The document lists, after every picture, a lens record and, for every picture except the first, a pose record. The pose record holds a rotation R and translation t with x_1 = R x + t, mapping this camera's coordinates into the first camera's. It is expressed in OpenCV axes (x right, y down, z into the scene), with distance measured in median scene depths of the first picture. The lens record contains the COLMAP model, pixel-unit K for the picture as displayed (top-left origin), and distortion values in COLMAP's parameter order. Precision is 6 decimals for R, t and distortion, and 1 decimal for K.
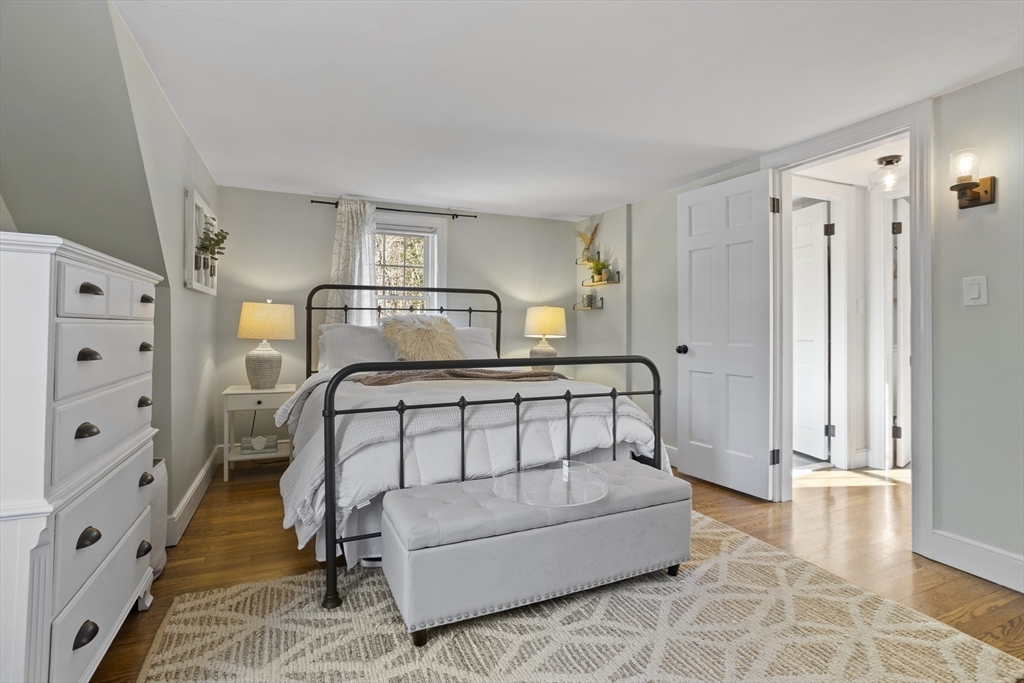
lens RADIAL K [[494.7, 0, 510.7], [0, 494.7, 332.7], [0, 0, 1]] dist [-0.052735, 0.032813]
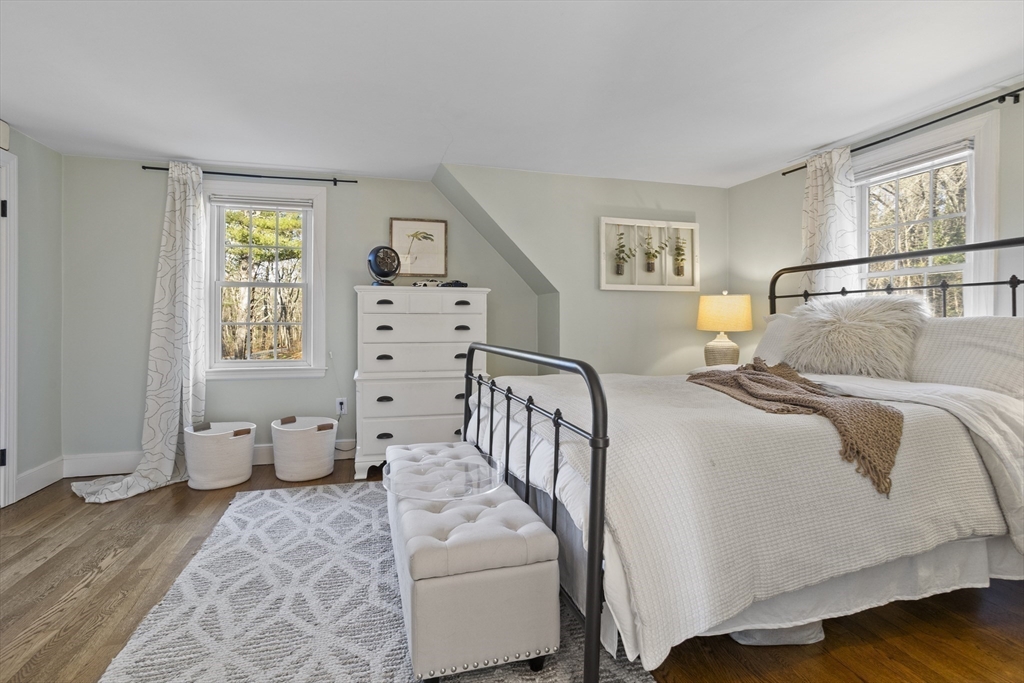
lens RADIAL K [[494.7, 0, 510.7], [0, 494.7, 332.7], [0, 0, 1]] dist [-0.052735, 0.032813]
pose [[-0.118851, 0.015629, -0.992789, 0.524261], [-0.015511, 0.999725, 0.017595, 0.005738], [0.992791, 0.017491, -0.118576, 0.643908]]
